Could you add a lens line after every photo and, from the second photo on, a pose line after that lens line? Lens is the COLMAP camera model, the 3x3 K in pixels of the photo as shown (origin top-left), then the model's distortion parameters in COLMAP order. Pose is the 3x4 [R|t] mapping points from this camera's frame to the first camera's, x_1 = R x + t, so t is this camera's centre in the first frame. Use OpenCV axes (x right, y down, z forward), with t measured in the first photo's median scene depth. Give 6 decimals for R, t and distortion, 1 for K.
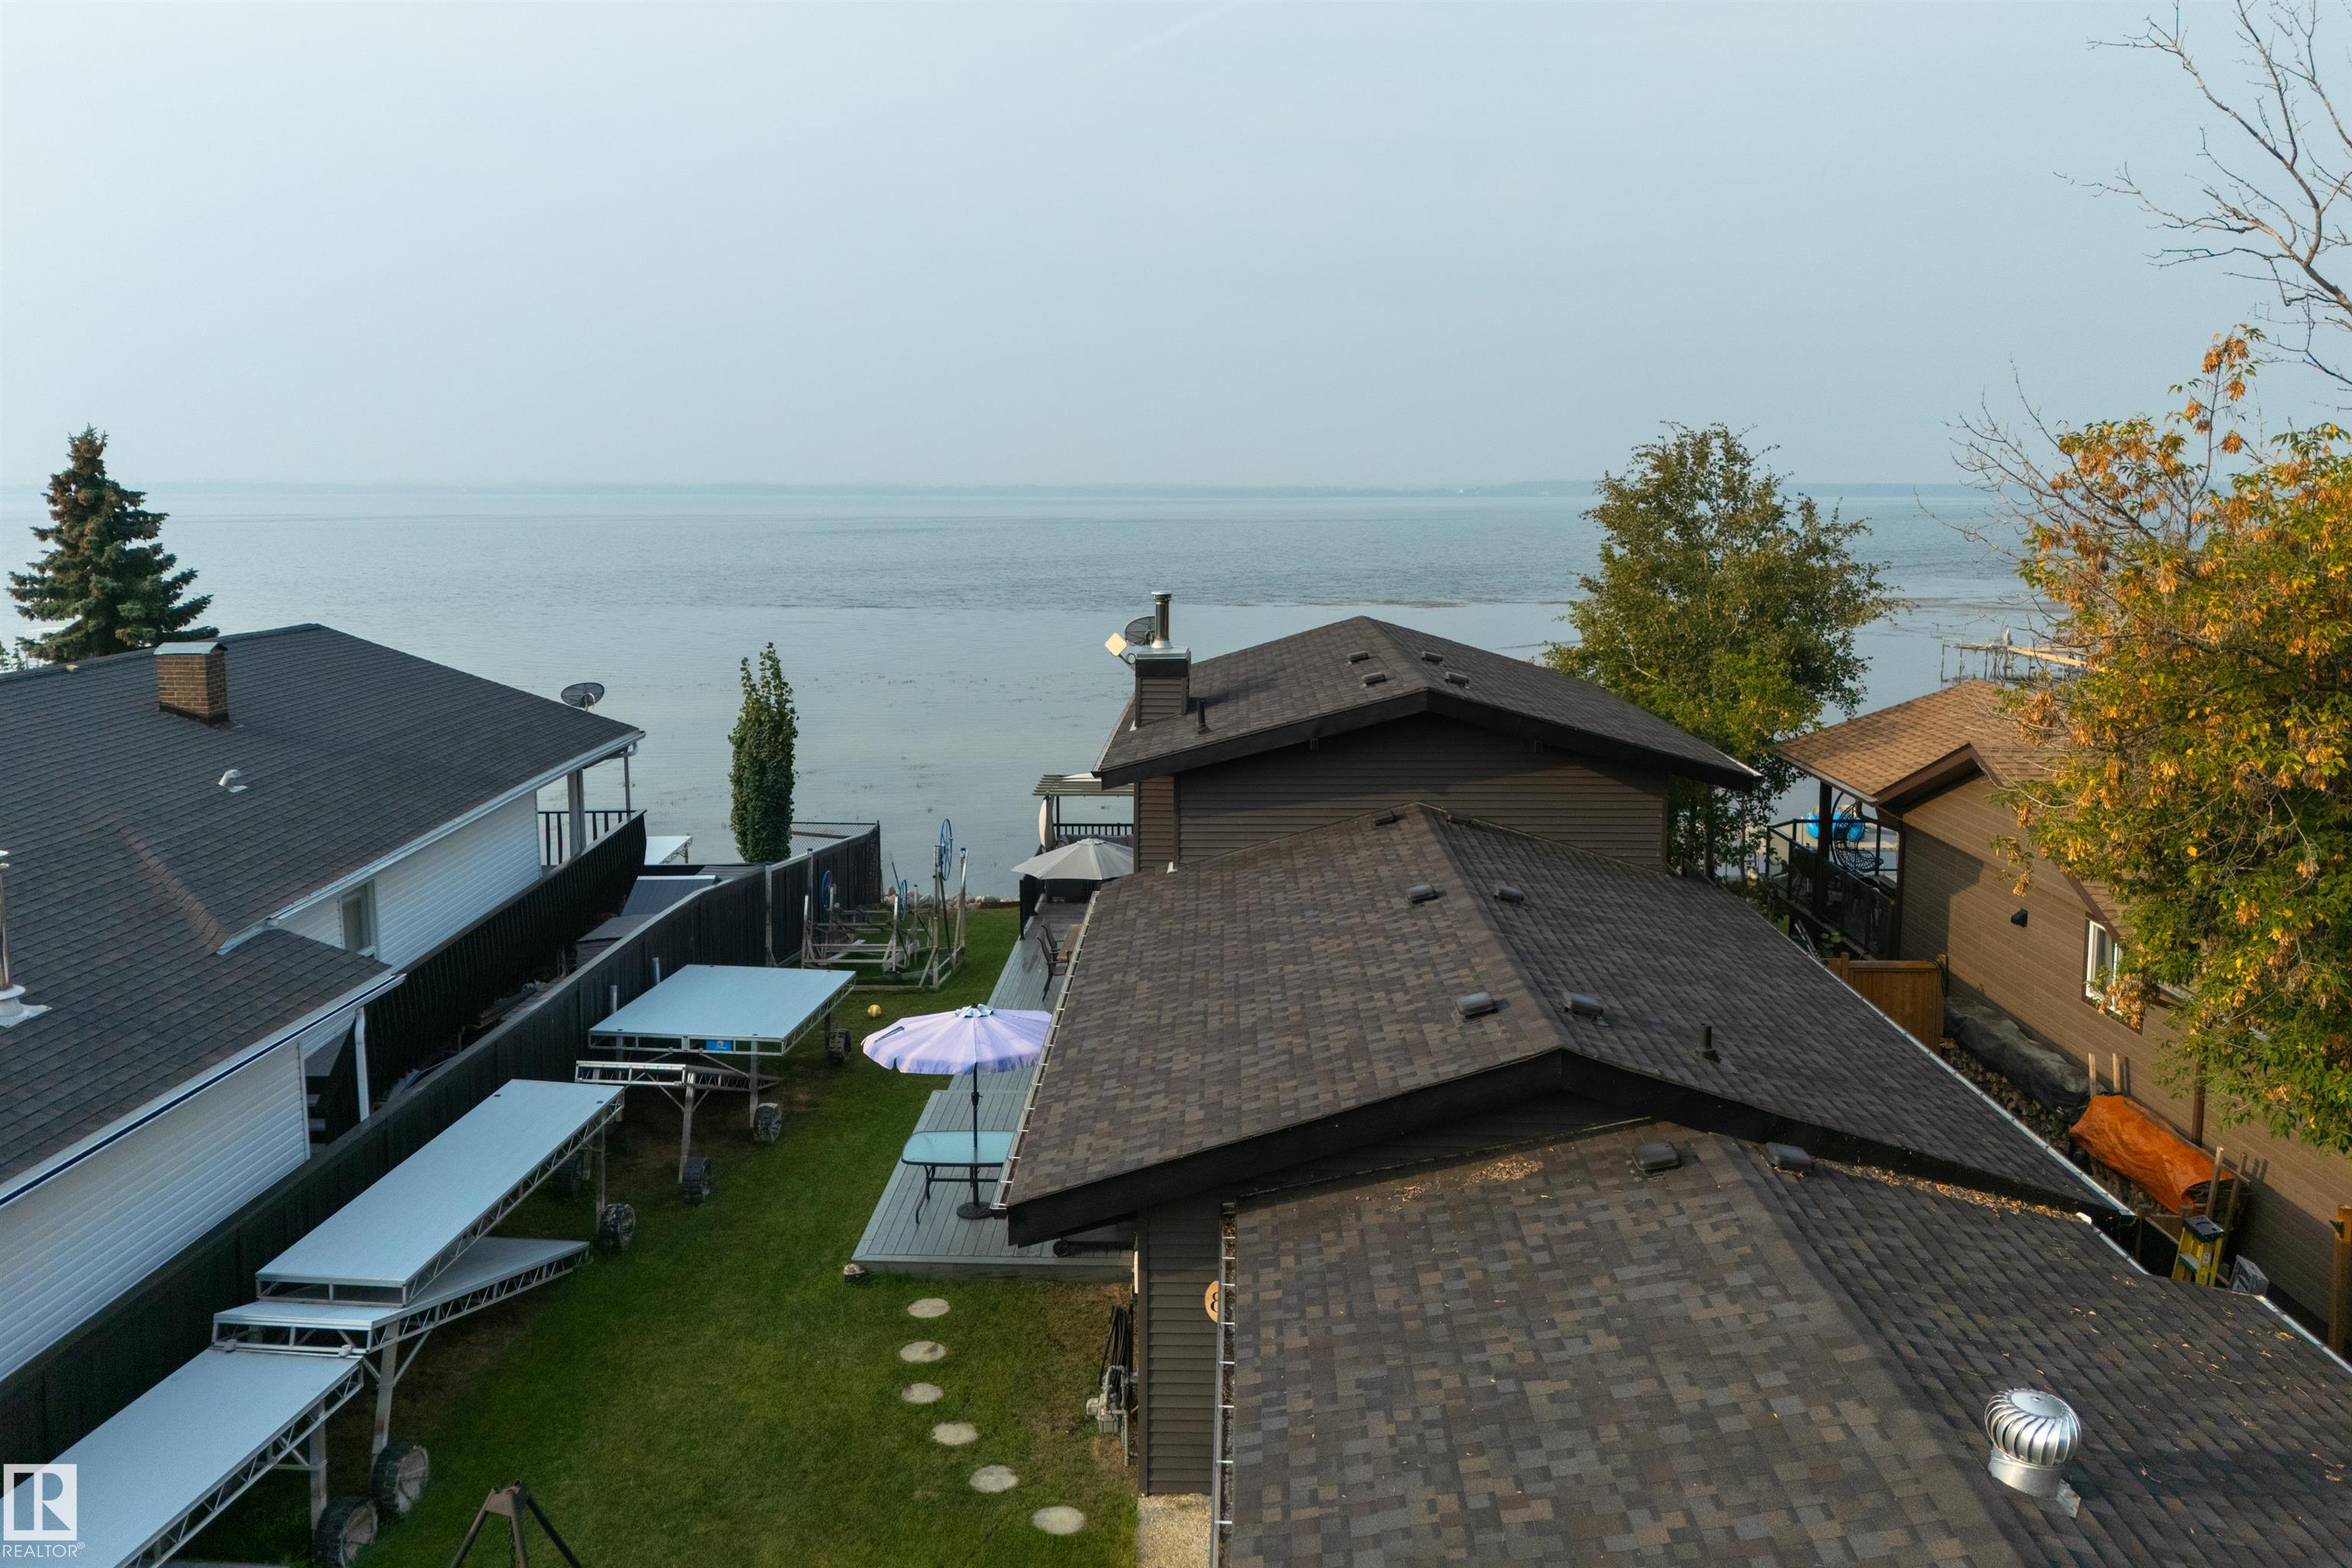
lens RADIAL K [[1766.6, 0, 1184.6], [0, 1766.6, 726.6], [0, 0, 1]] dist [0.029144, -0.058481]
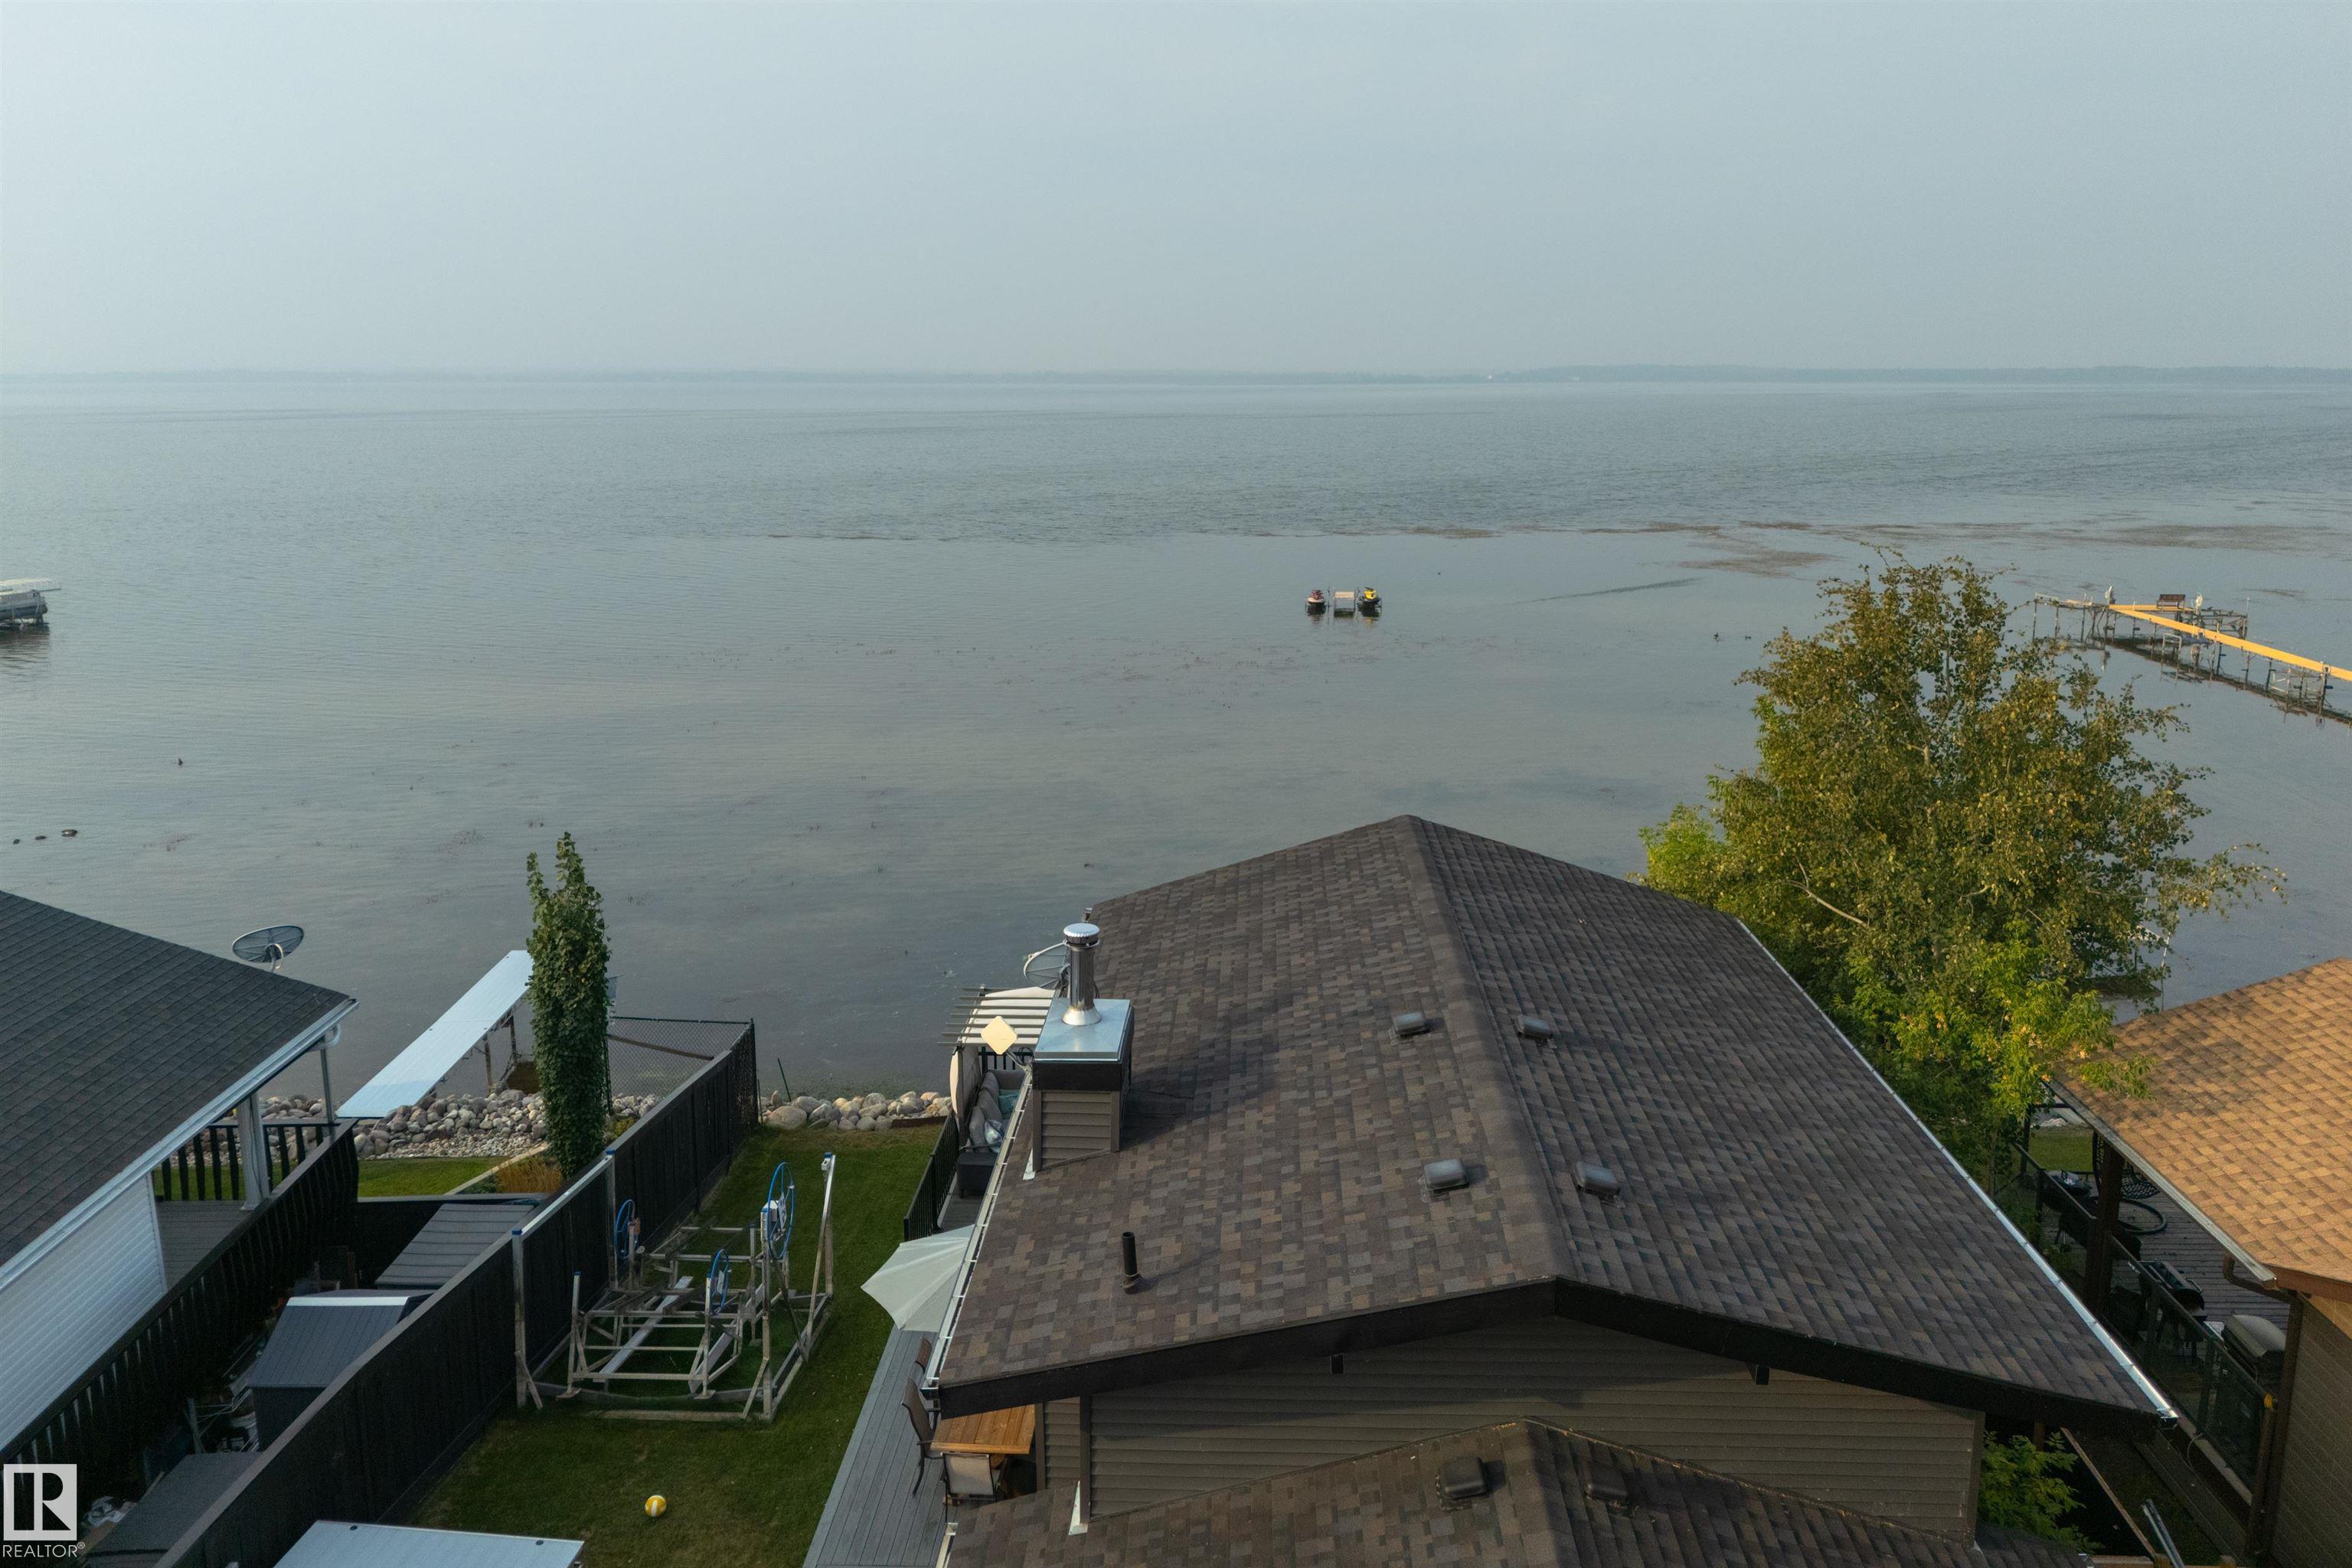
lens RADIAL K [[1766.6, 0, 1184.6], [0, 1766.6, 726.6], [0, 0, 1]] dist [0.029144, -0.058481]
pose [[0.999904, 0.001370, -0.013806, 0.036063], [-0.000498, 0.998018, 0.062924, -0.218538], [0.013864, -0.062911, 0.997923, 0.489002]]
